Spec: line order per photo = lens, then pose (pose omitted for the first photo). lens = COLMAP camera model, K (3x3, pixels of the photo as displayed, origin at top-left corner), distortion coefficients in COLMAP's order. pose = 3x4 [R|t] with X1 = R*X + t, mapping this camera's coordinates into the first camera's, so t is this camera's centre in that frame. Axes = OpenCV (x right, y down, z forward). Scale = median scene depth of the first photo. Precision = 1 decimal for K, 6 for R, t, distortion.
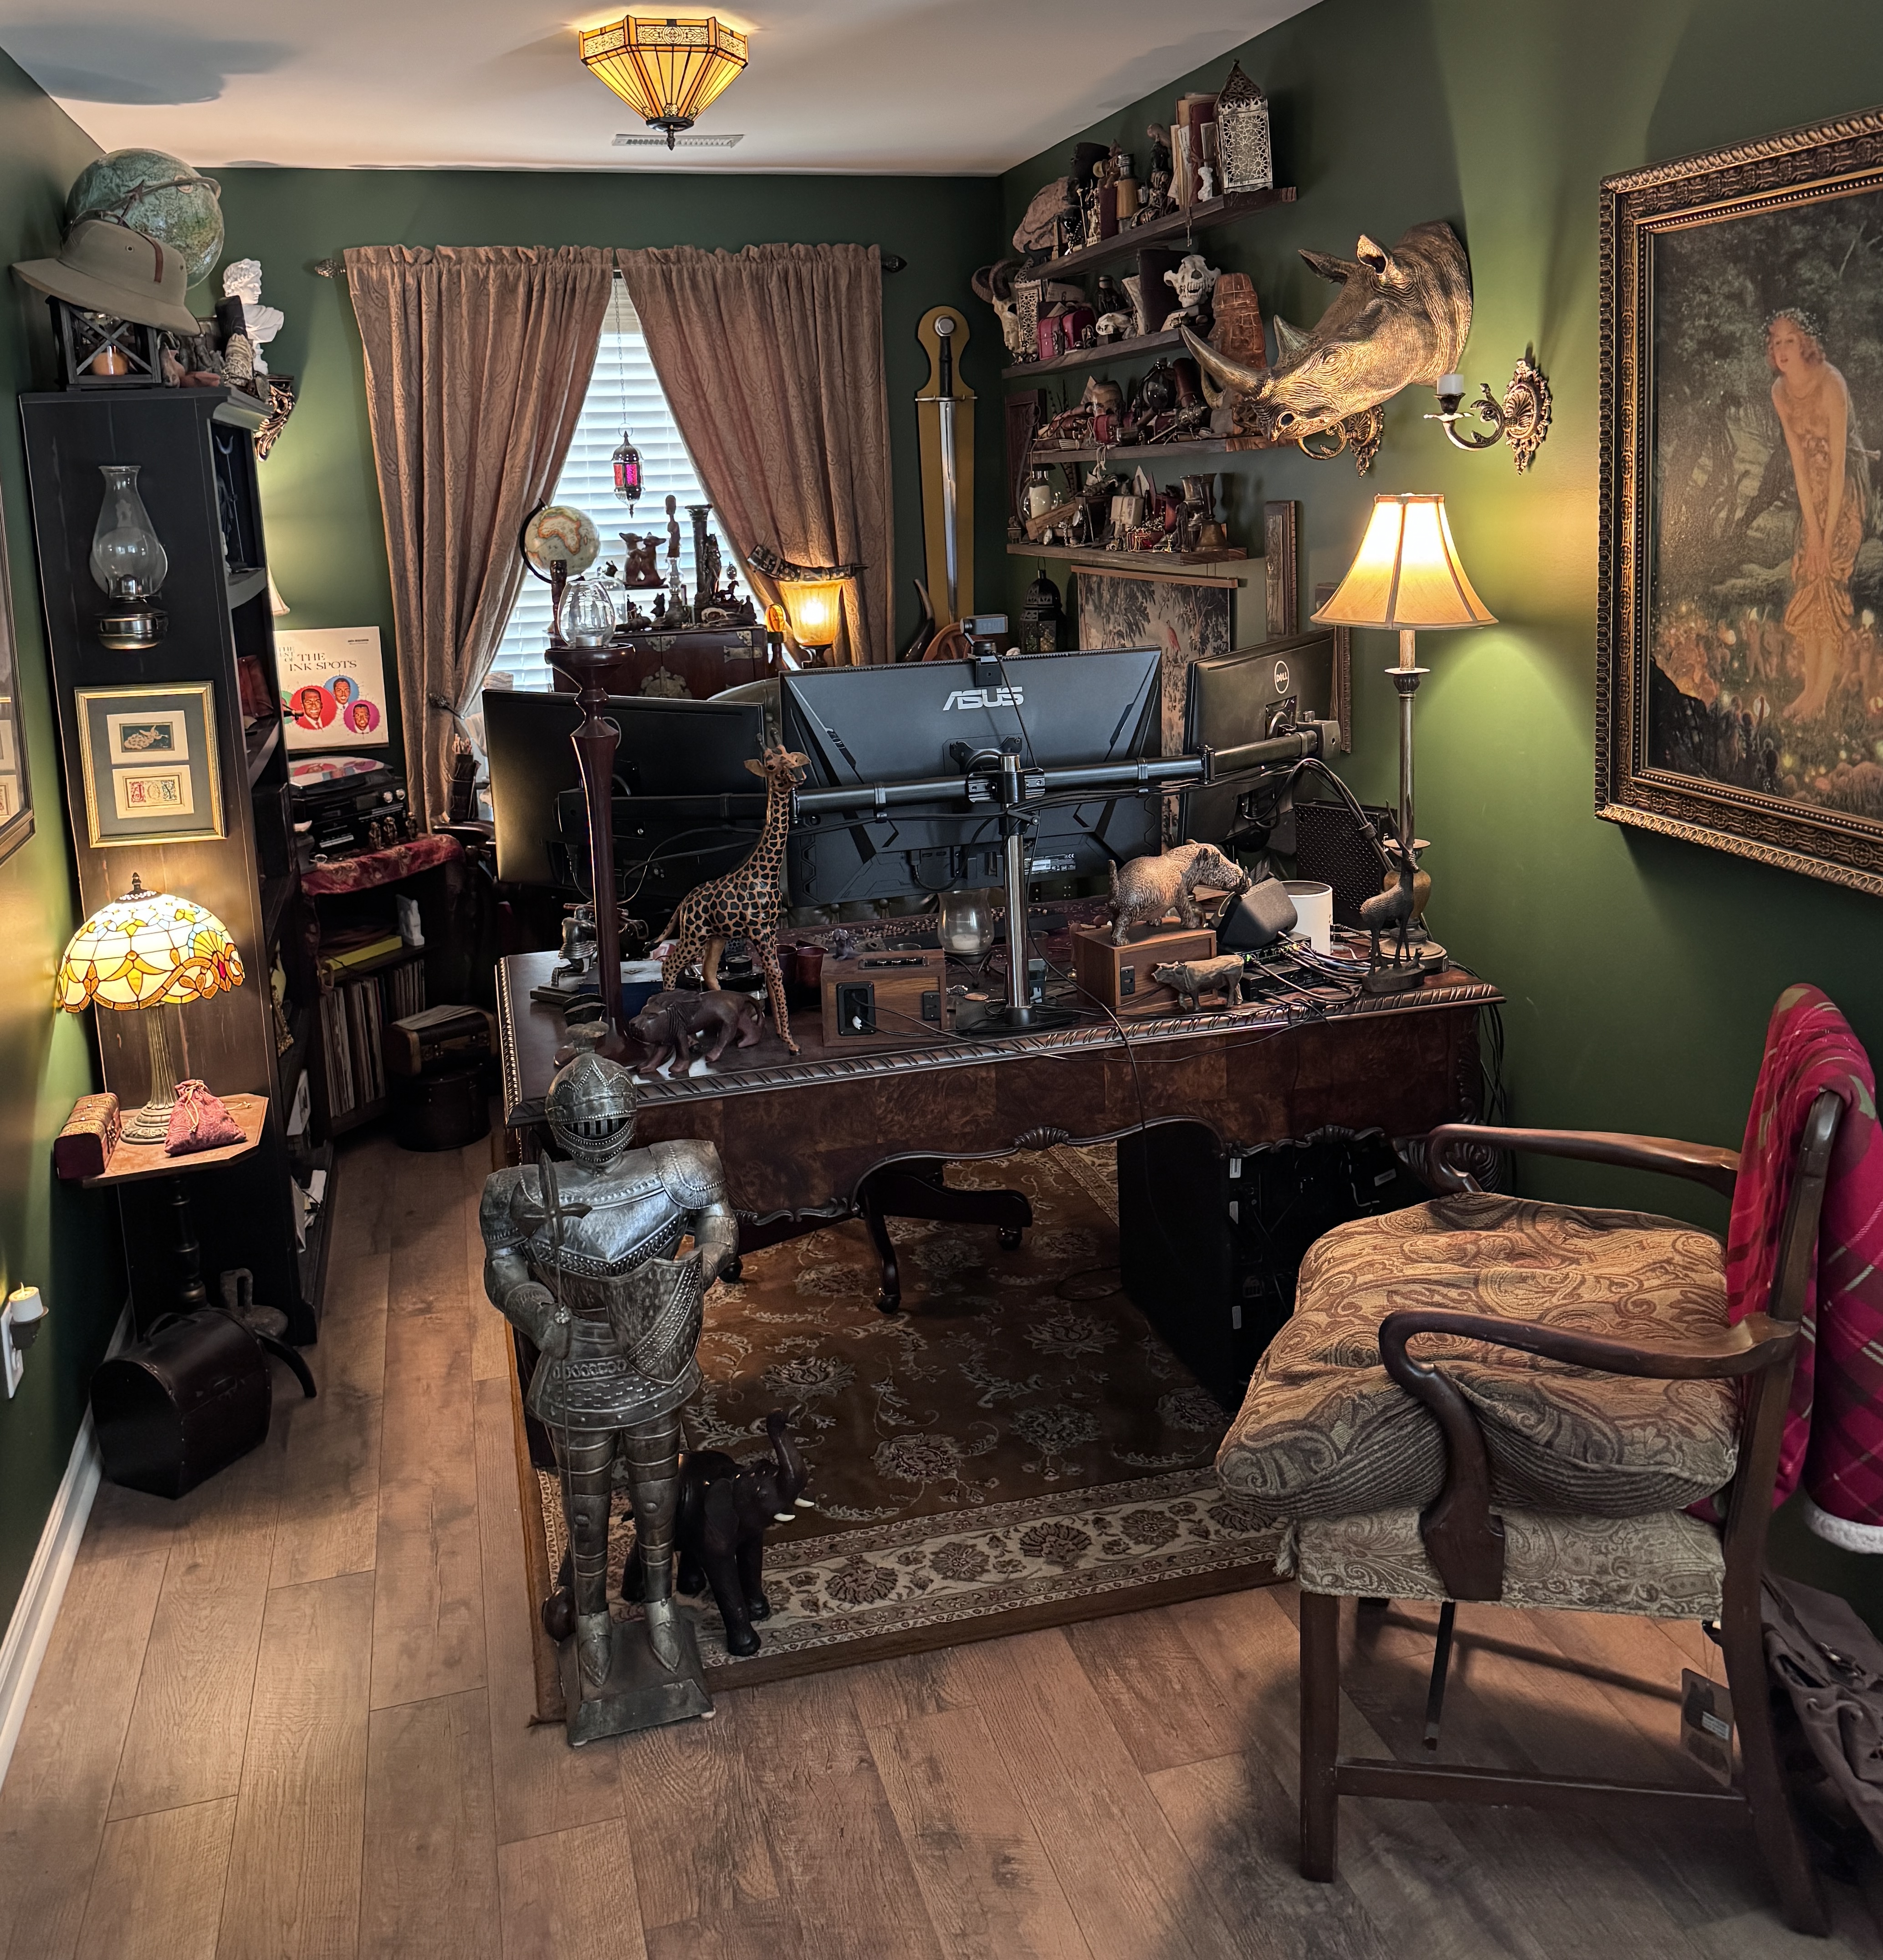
lens RADIAL K [[1873.9, 0, 922.7], [0, 1873.9, 745.0], [0, 0, 1]] dist [0.201692, -0.413701]
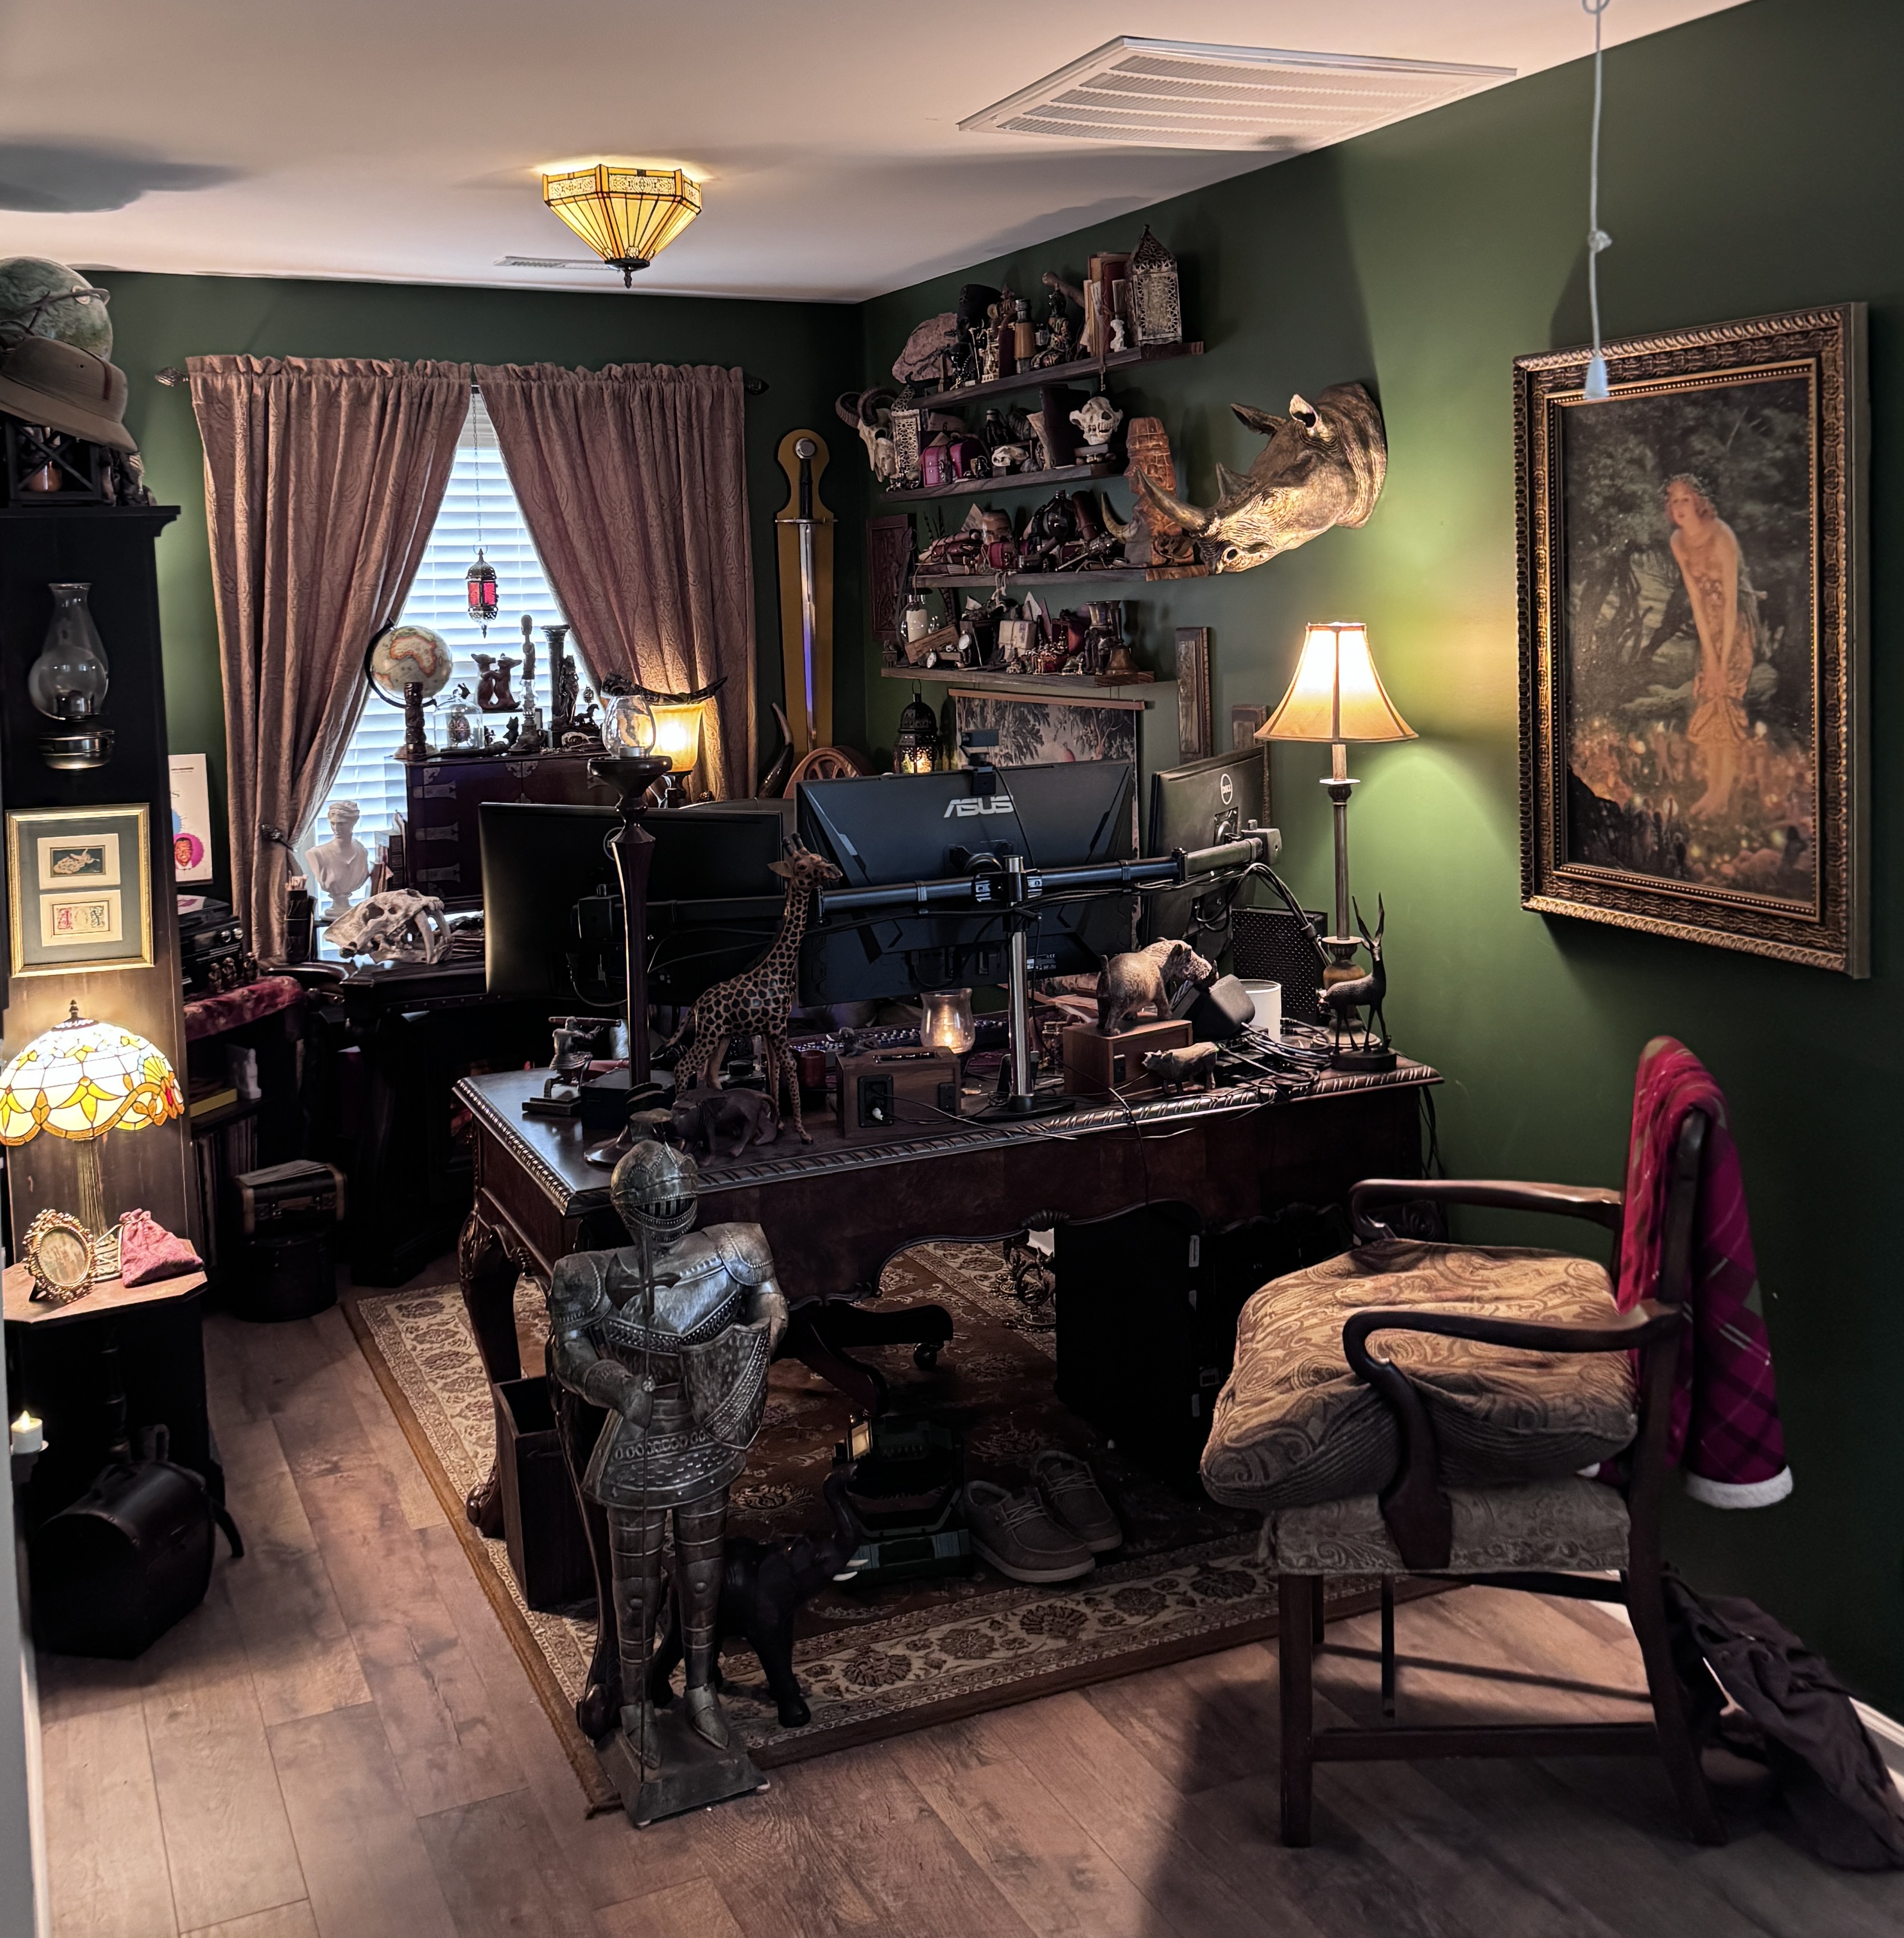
lens RADIAL K [[2178.6, 0, 959.8], [0, 2178.6, 712.2], [0, 0, 1]] dist [0.226266, -0.439309]
pose [[0.985508, 0.002084, 0.169615, -0.177001], [0.013058, 0.996025, -0.088111, 0.029477], [-0.169125, 0.089049, 0.981564, -0.212327]]
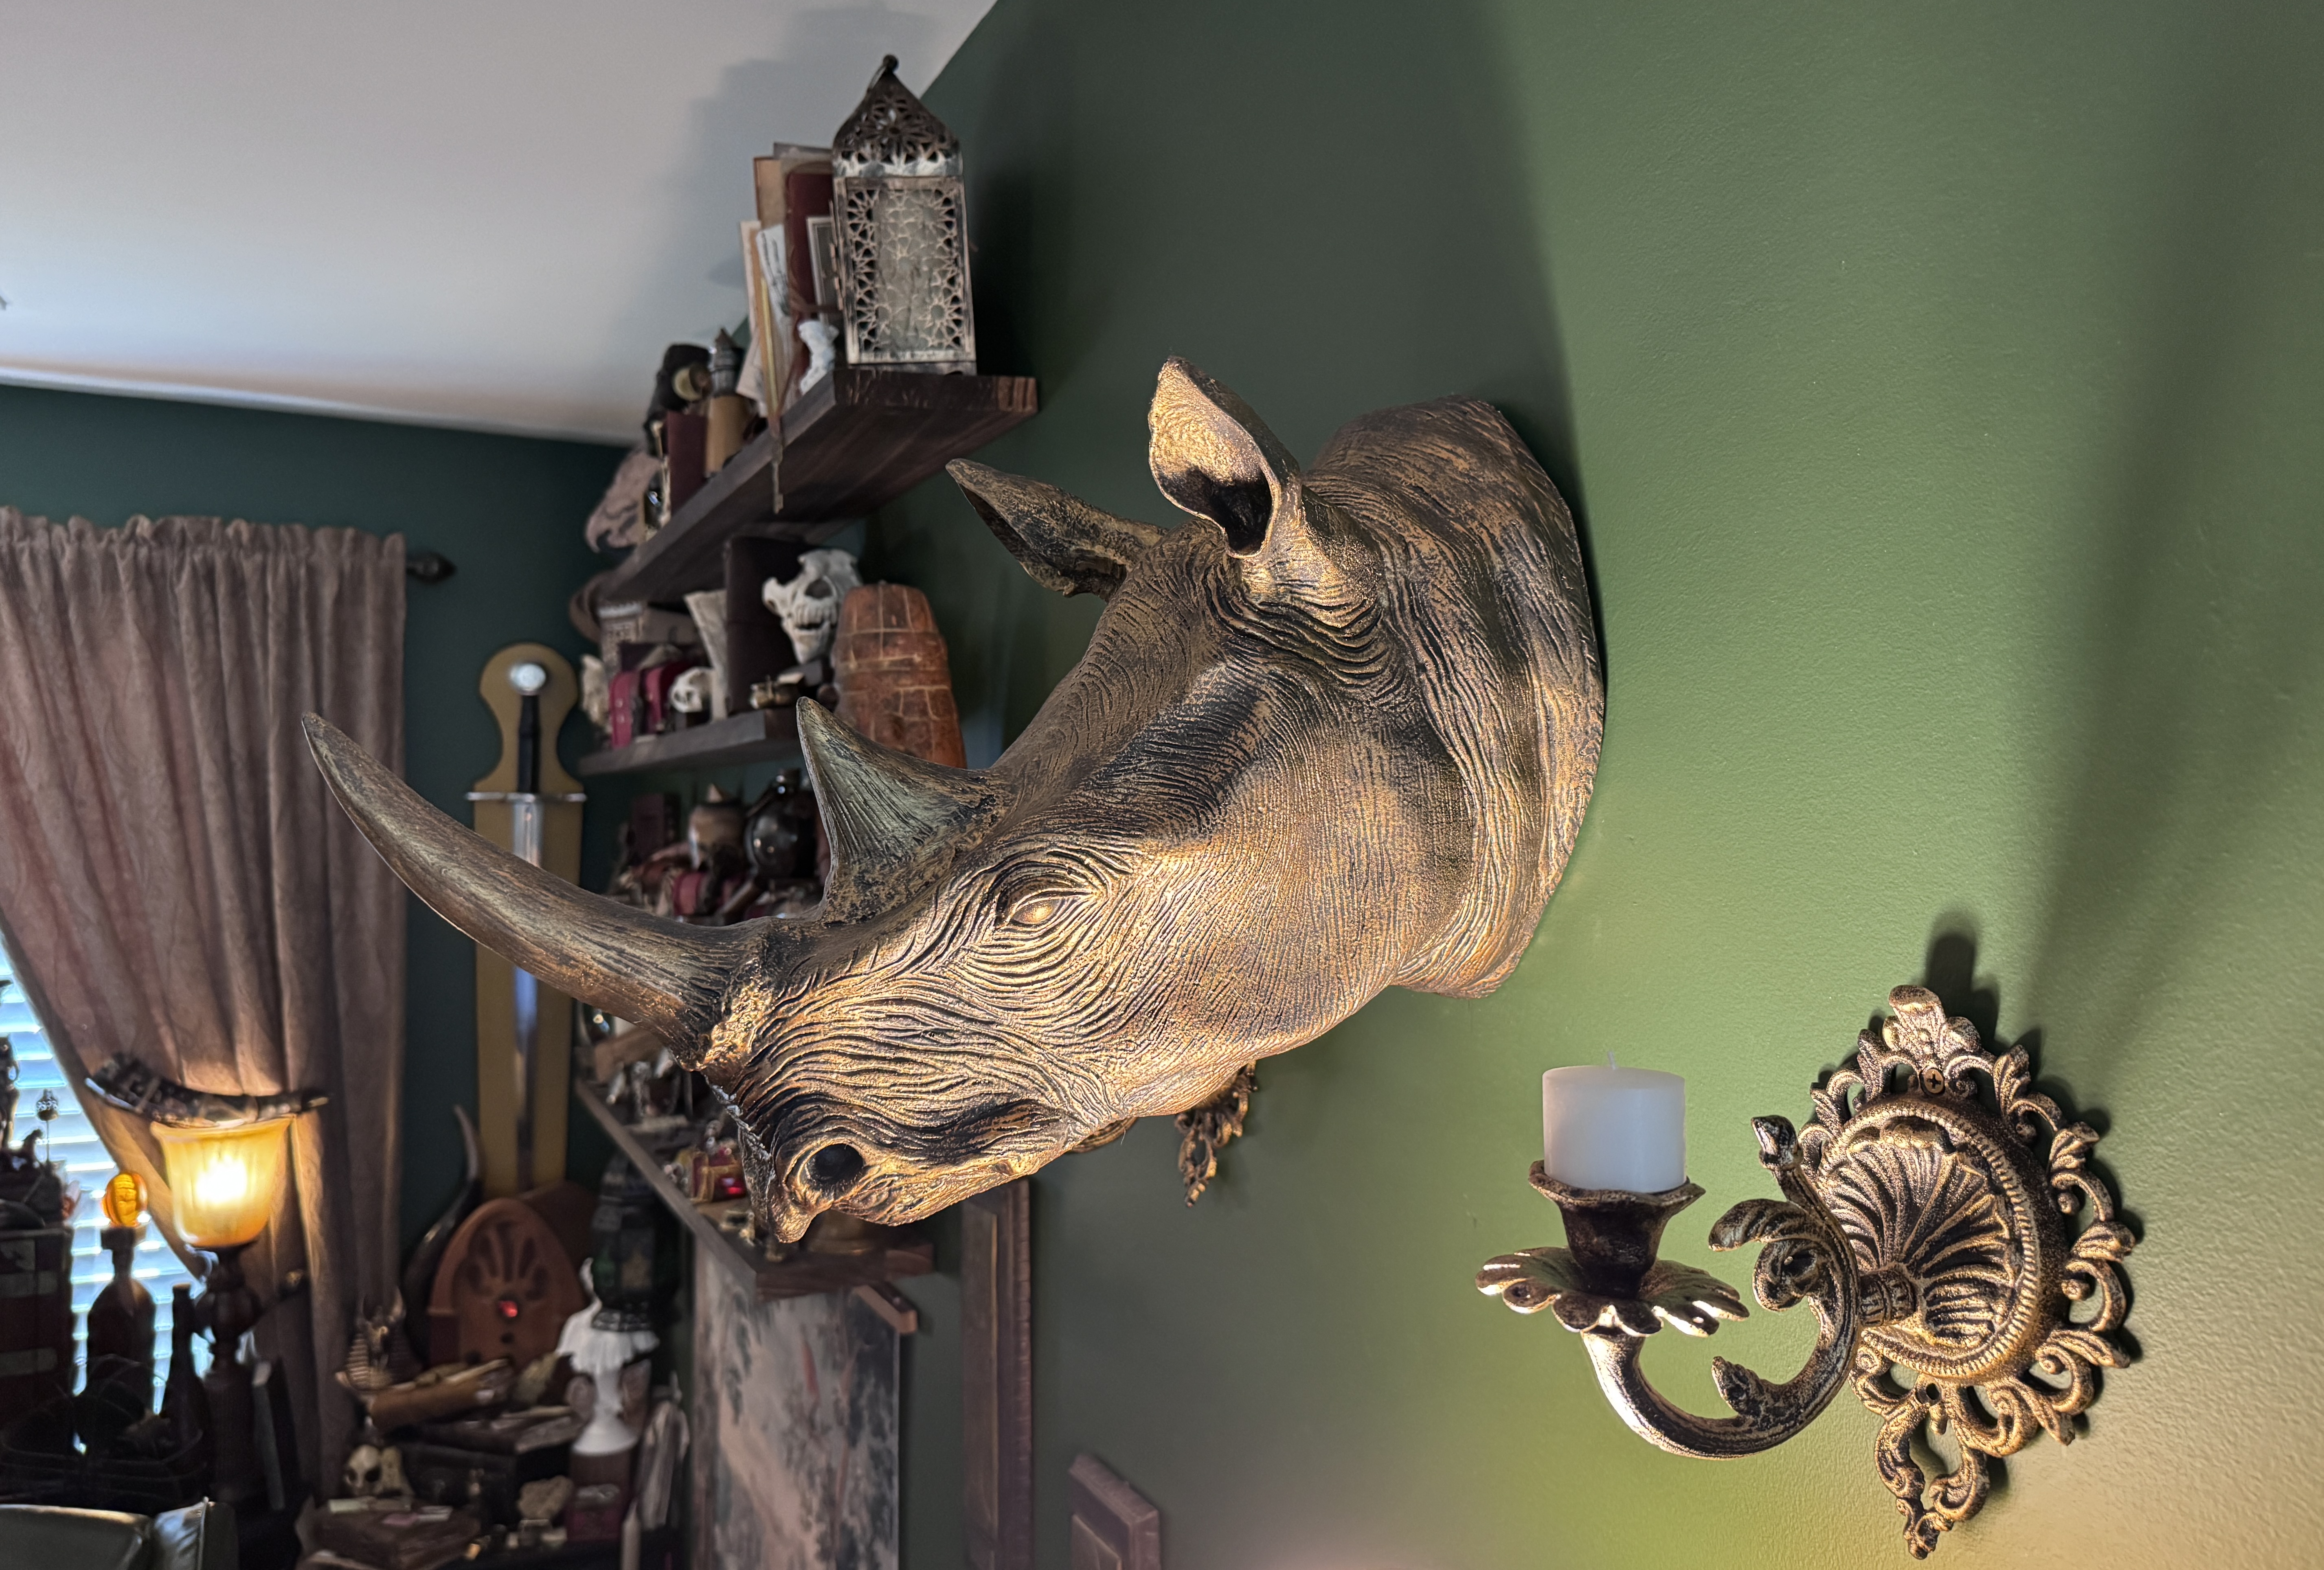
lens RADIAL K [[1675.9, 0, 1175.3], [0, 1675.9, 792.9], [0, 0, 1]] dist [0.123894, -0.241121]
pose [[0.980598, 0.046348, 0.190471, 0.189500], [-0.015476, 0.986918, -0.160475, -0.181593], [-0.195417, 0.154414, 0.968488, 0.790612]]
